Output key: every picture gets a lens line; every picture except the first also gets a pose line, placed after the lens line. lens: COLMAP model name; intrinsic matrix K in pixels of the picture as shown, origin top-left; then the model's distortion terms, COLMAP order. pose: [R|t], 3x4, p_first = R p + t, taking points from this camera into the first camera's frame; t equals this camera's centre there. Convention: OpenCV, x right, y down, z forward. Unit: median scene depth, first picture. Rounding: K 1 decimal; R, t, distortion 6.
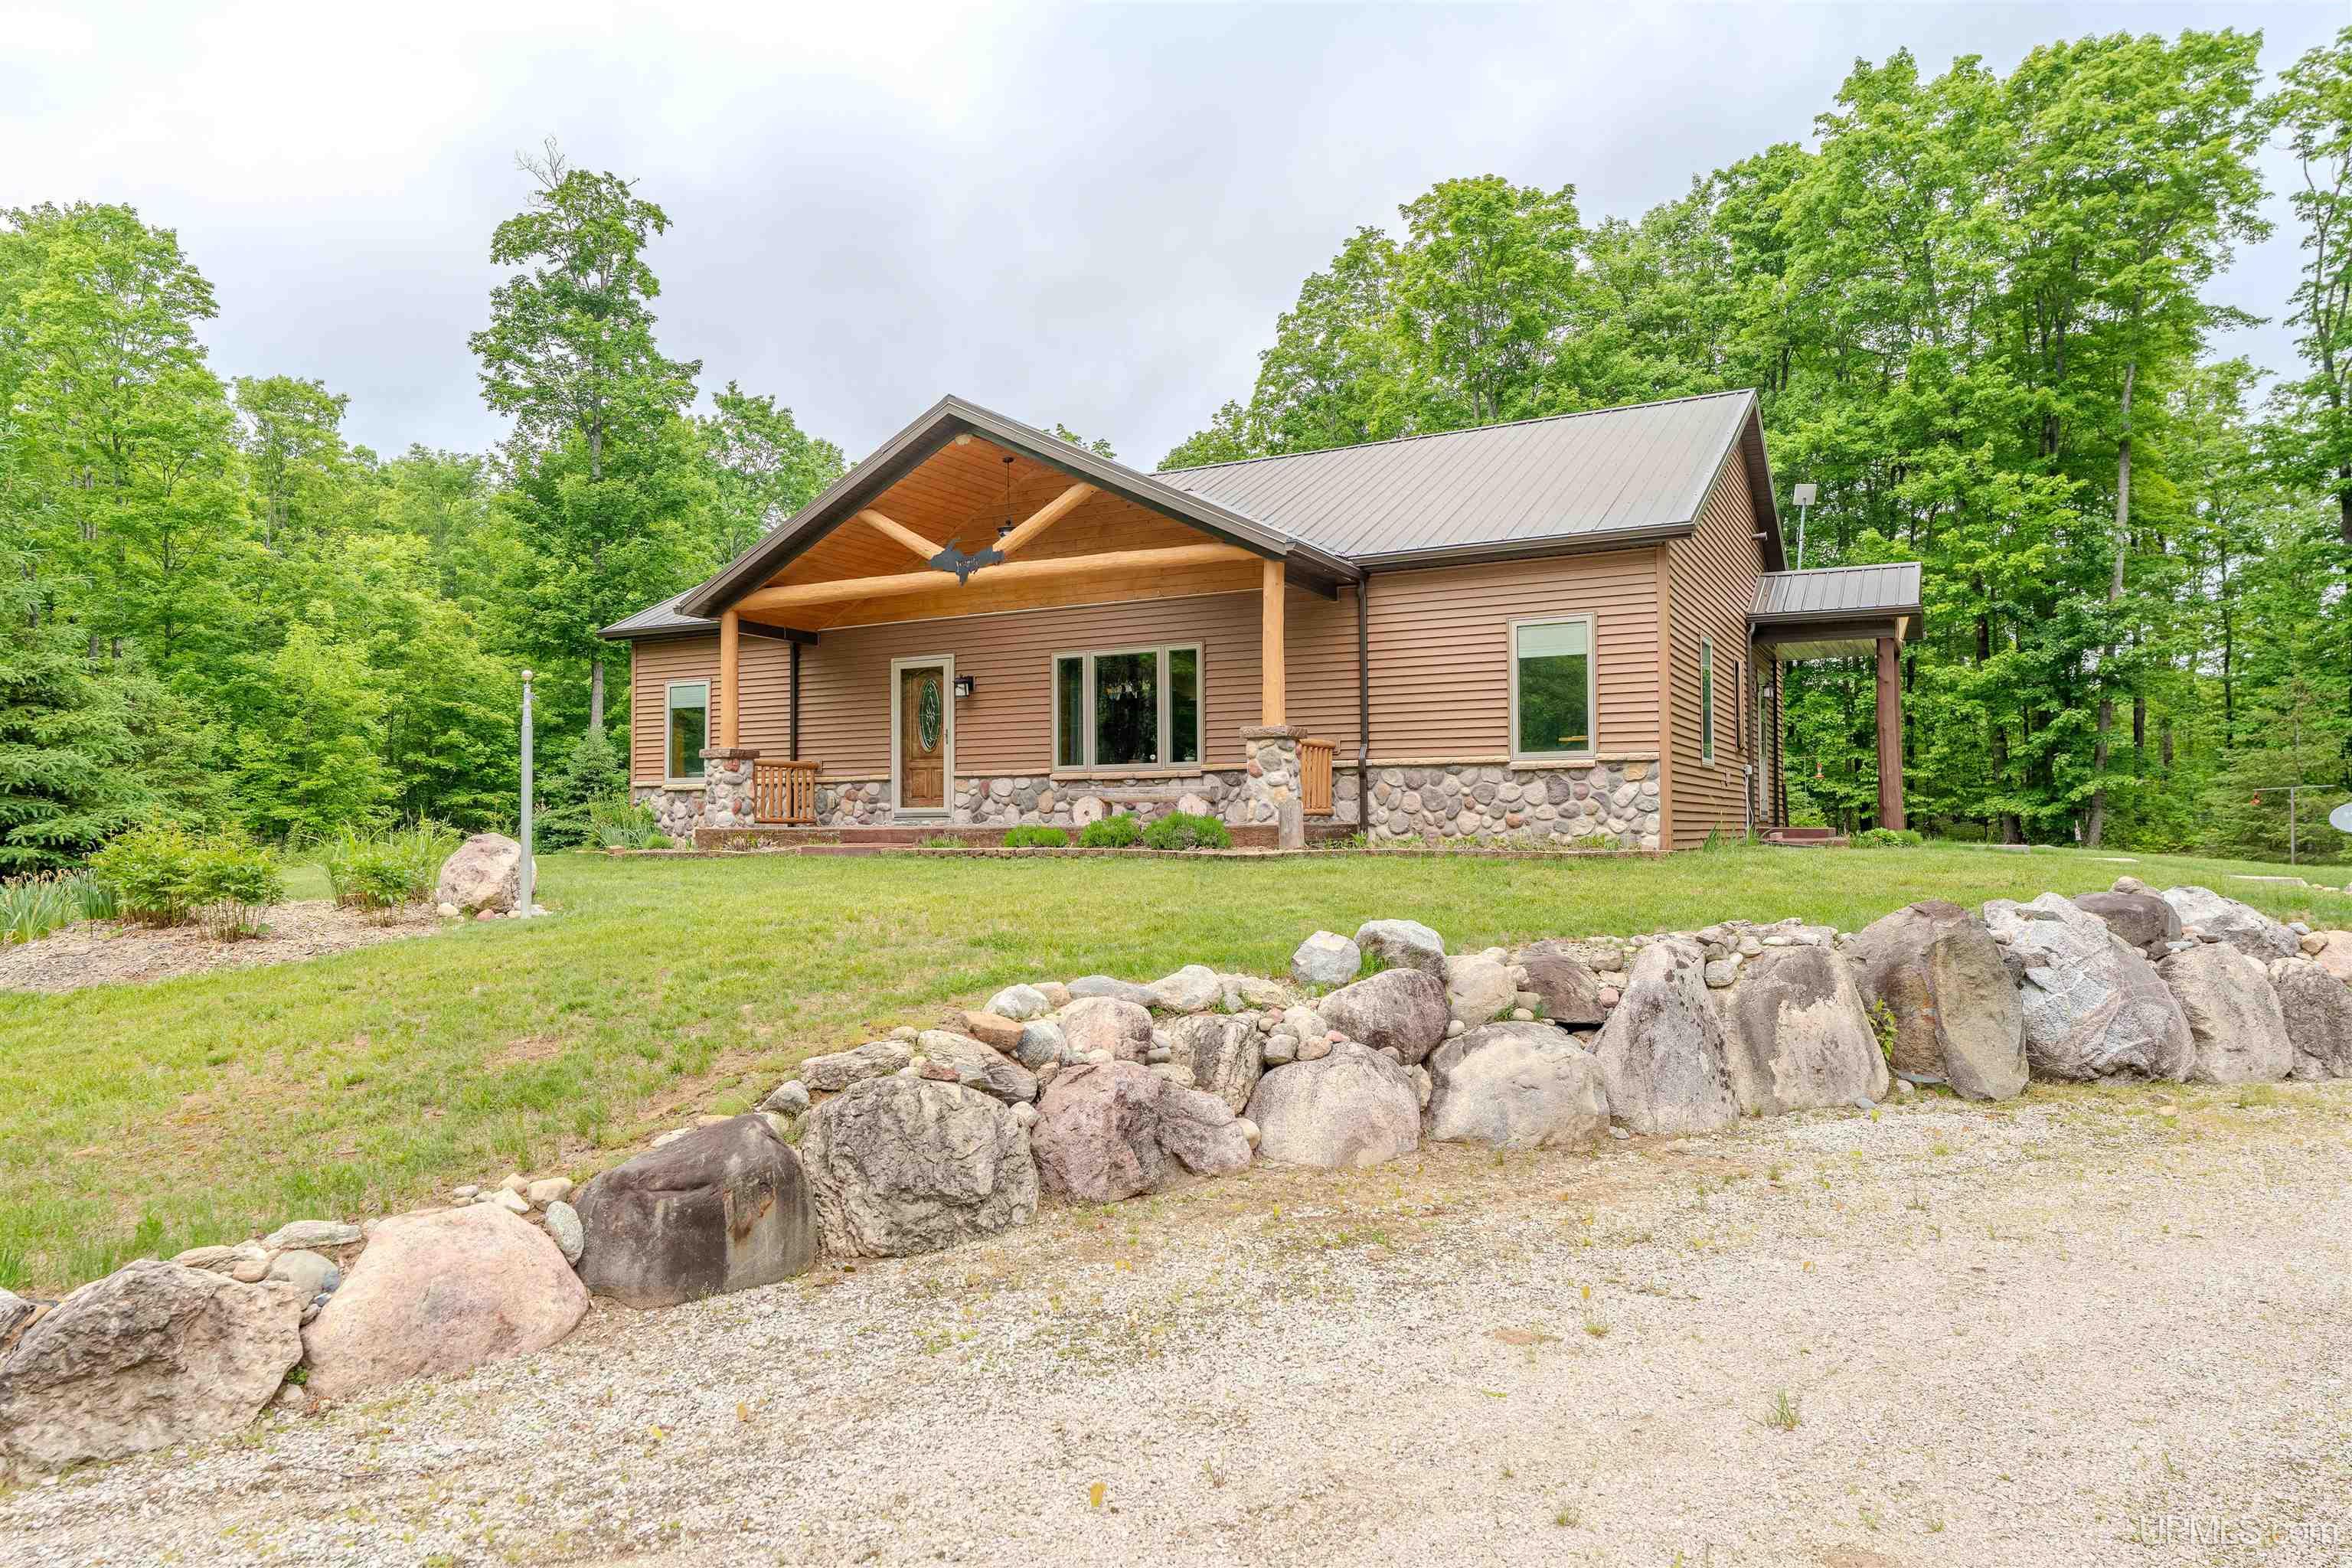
lens RADIAL K [[1470.1, 0, 1176.0], [0, 1470.1, 784.0], [0, 0, 1]] dist [0.002998, 0.000538]
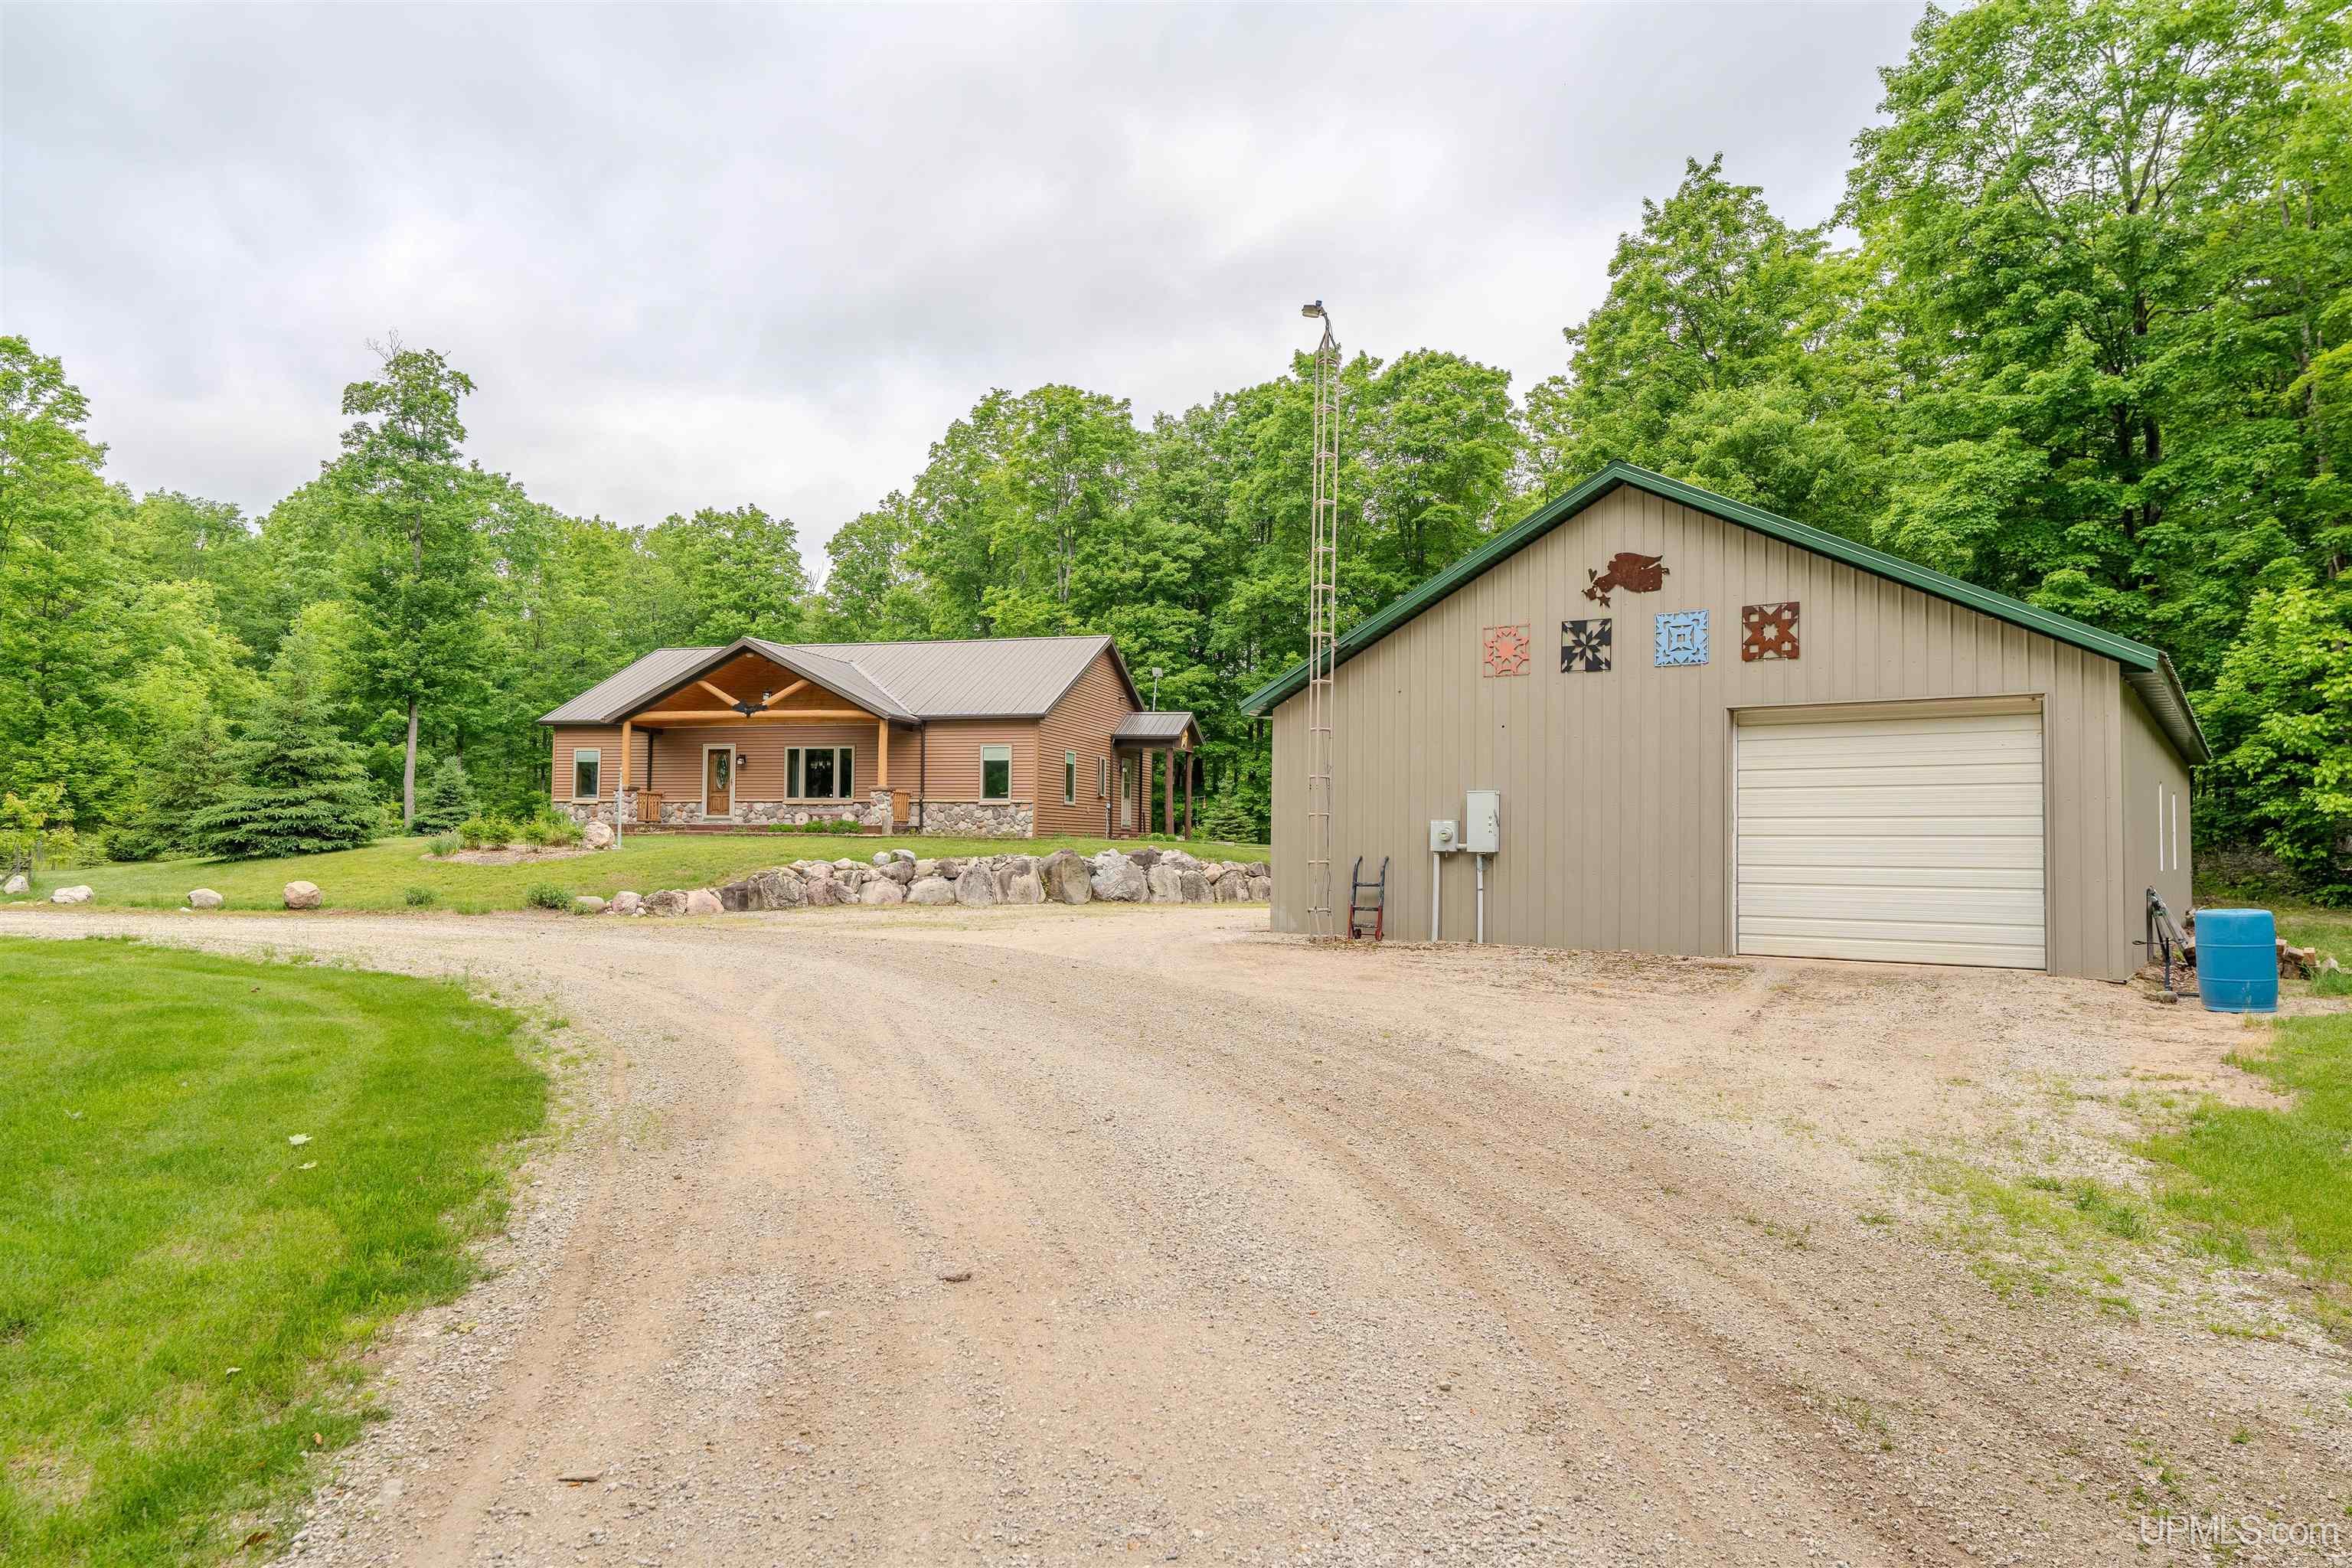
lens RADIAL K [[1470.1, 0, 1176.0], [0, 1470.1, 784.0], [0, 0, 1]] dist [0.002998, 0.000538]
pose [[0.974699, 0.025147, 0.222102, -0.001472], [-0.022962, 0.999659, -0.012416, -0.018310], [-0.222339, 0.007002, 0.974944, -1.244191]]
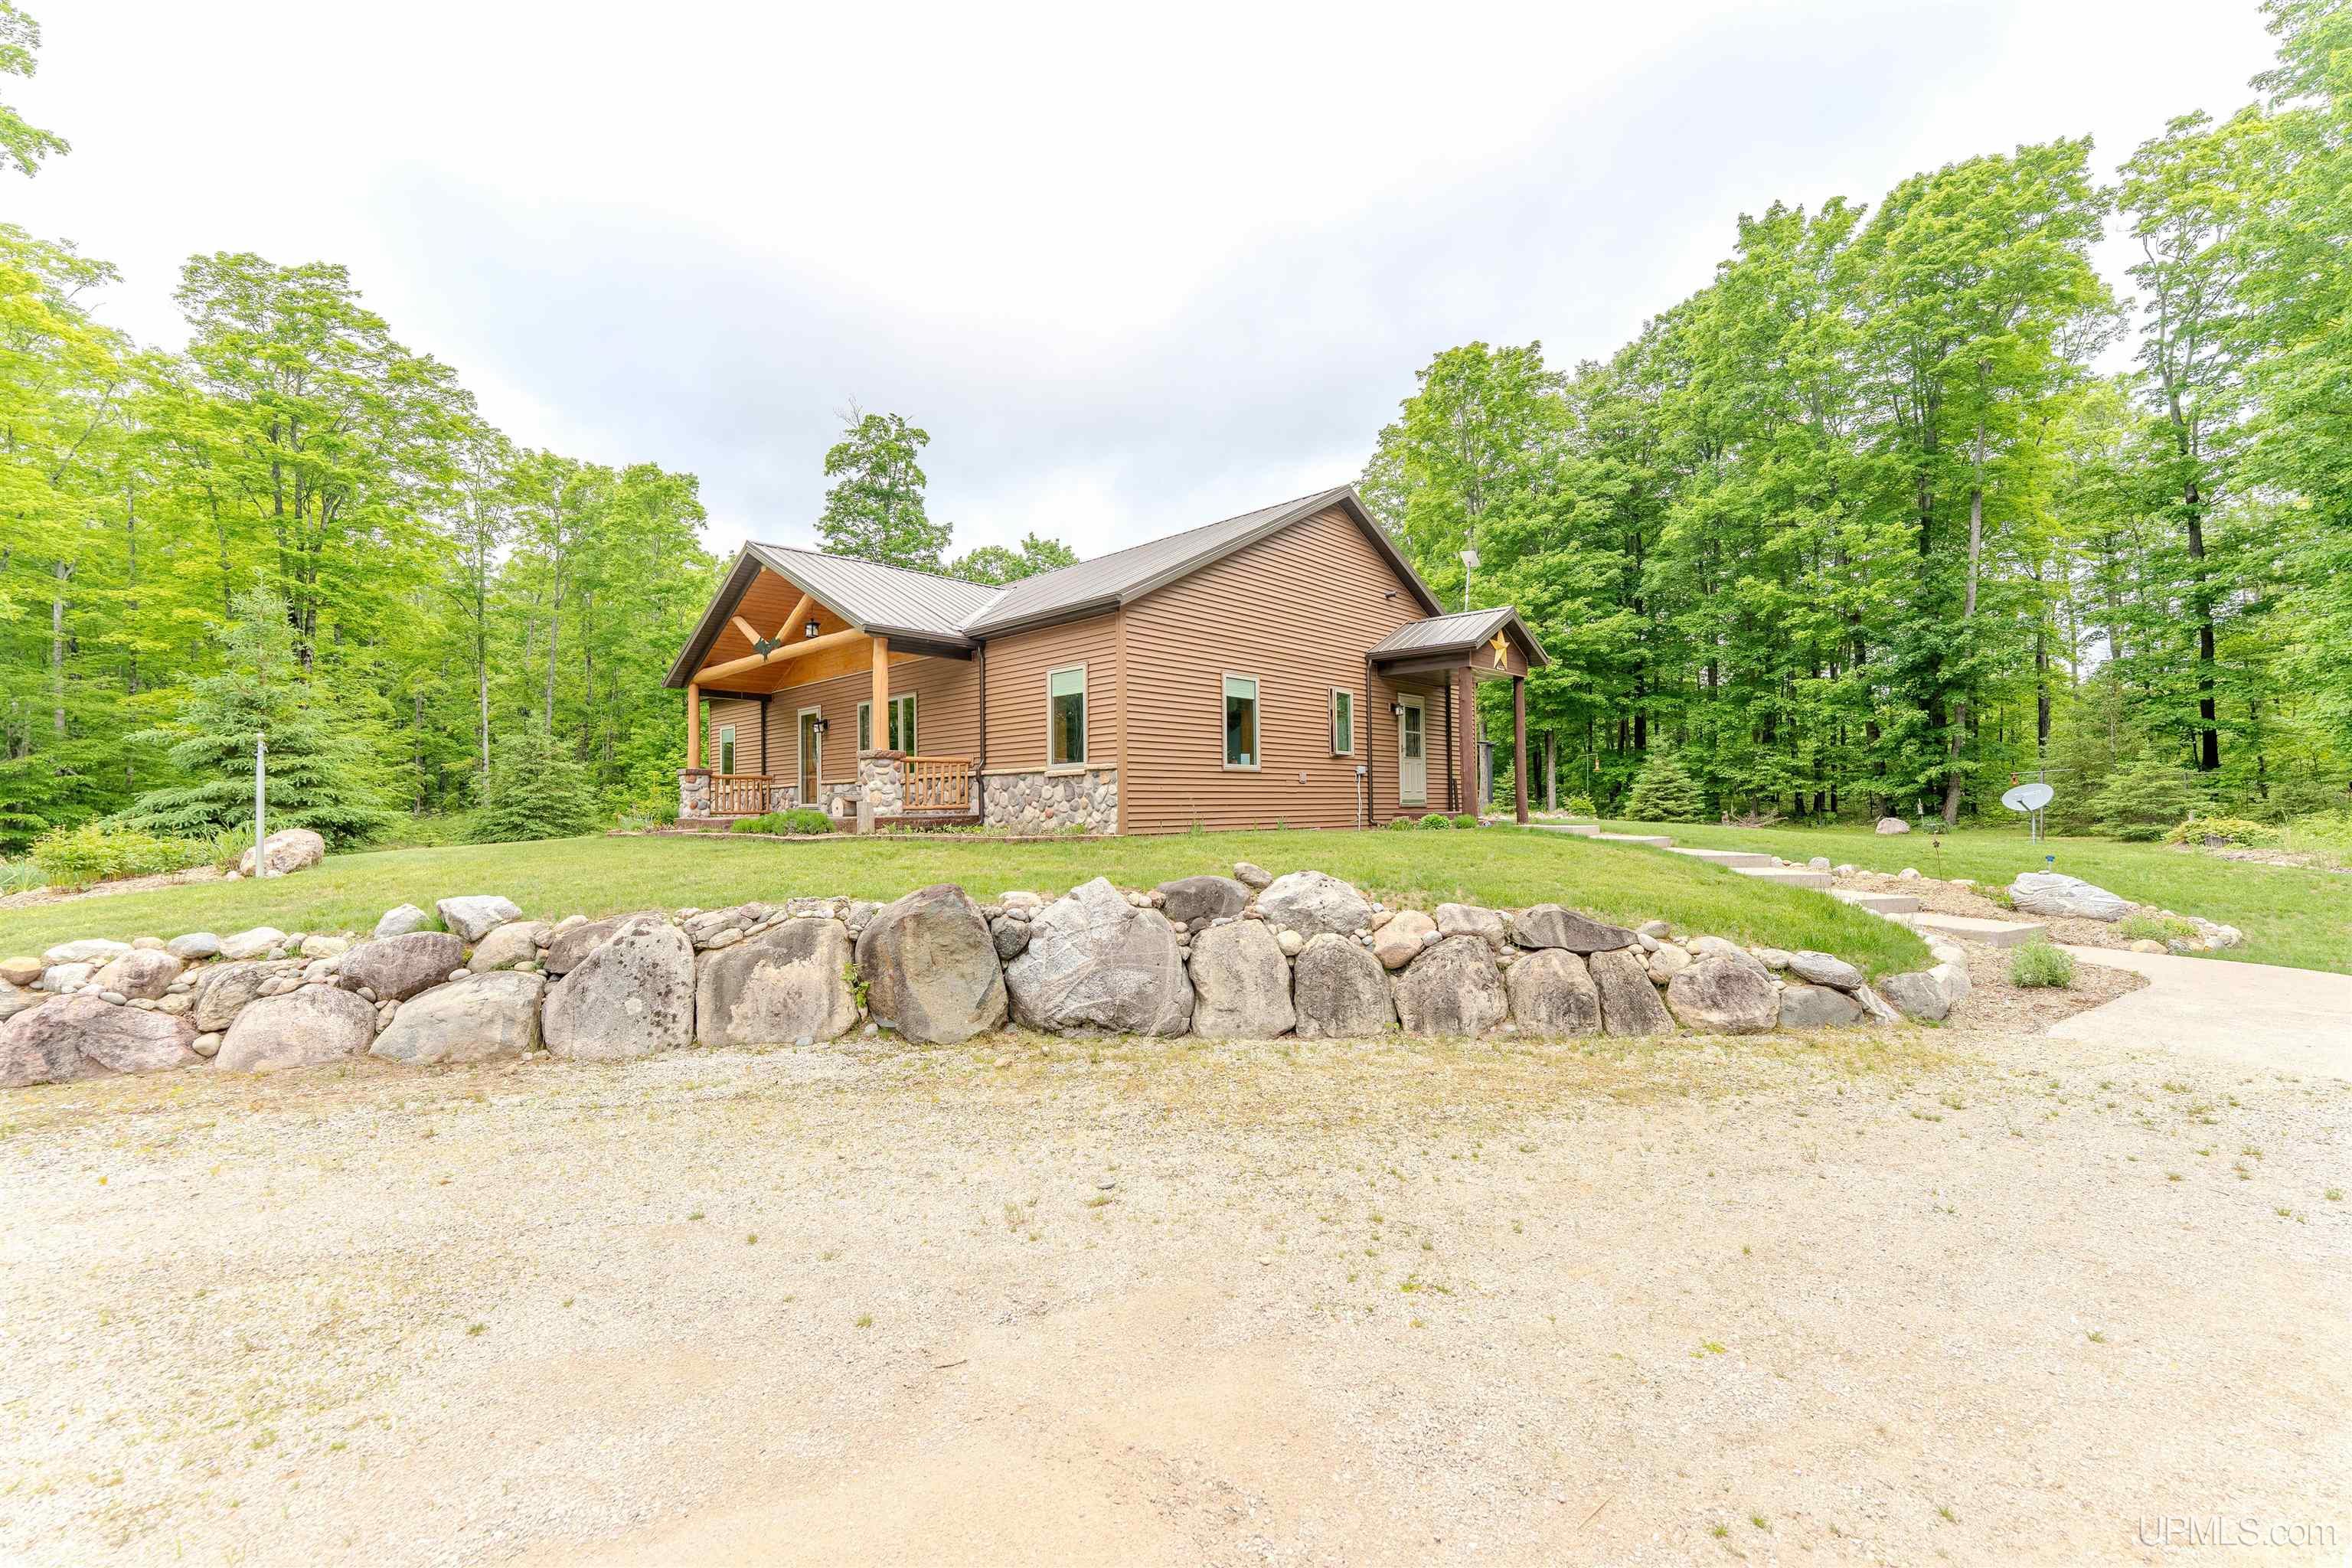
lens RADIAL K [[949.0, 0, 1176.0], [0, 949.0, 784.0], [0, 0, 1]] dist [0.000171, -0.000025]
pose [[0.964998, -0.013654, -0.261900, 0.481584], [0.015742, 0.999859, 0.005876, -0.005091], [0.261783, -0.009794, 0.965077, 0.132305]]
